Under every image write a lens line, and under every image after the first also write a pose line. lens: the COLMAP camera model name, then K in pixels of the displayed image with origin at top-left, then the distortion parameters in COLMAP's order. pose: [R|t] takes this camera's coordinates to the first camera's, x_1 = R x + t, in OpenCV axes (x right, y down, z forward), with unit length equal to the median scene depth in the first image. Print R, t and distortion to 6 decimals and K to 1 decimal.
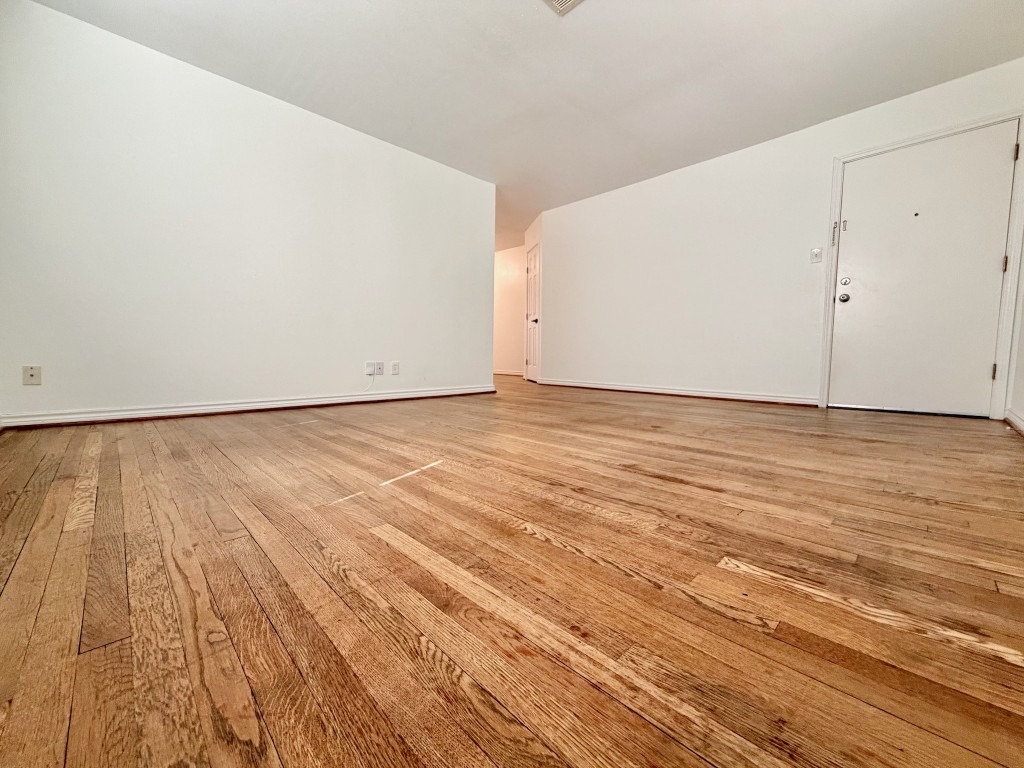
lens RADIAL K [[404.0, 0, 508.6], [0, 404.0, 383.7], [0, 0, 1]] dist [0.001588, 0.000315]
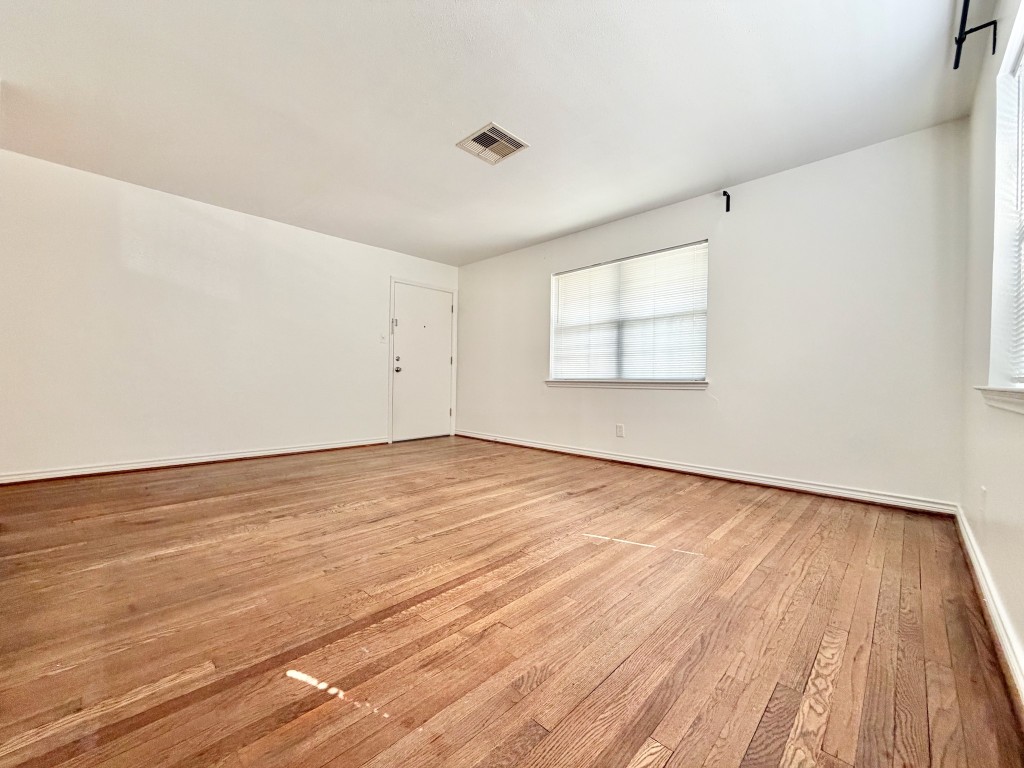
lens RADIAL K [[404.0, 0, 509.6], [0, 404.0, 385.3], [0, 0, 1]] dist [0.001588, 0.000315]
pose [[-0.016290, -0.016081, 0.999738, -1.829009], [0.062915, 0.997873, 0.017077, -0.397171], [-0.997886, 0.063177, -0.015244, 1.586424]]
